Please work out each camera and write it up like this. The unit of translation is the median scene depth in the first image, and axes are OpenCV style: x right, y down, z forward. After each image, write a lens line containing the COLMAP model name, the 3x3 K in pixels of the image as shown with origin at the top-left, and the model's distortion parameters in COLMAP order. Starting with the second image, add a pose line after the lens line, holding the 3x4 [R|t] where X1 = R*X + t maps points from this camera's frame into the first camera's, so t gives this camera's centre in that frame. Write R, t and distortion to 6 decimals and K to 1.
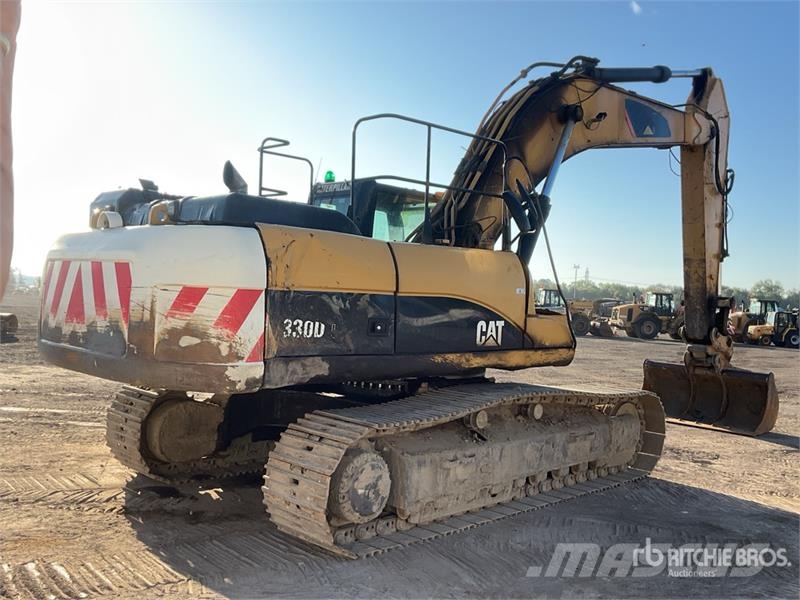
lens RADIAL K [[766.2, 0, 400.1], [0, 766.2, 303.5], [0, 0, 1]] dist [0.131241, -0.261918]
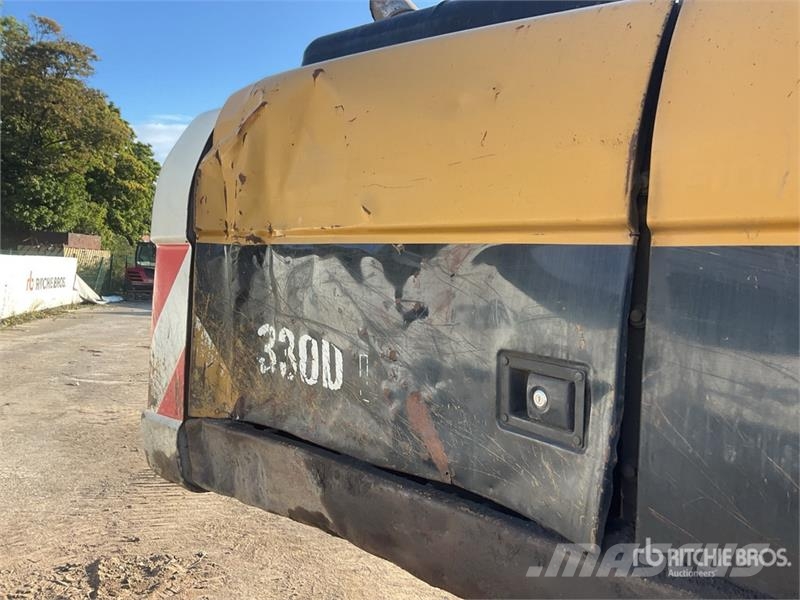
lens RADIAL K [[666.7, 0, 400.0], [0, 666.7, 300.0], [0, 0, 1]] dist [0.042718, -0.090463]
pose [[0.073348, -0.006065, -0.997288, 0.172135], [-0.050044, 0.998699, -0.009754, 0.008699], [0.996050, 0.050623, 0.072950, 1.022588]]
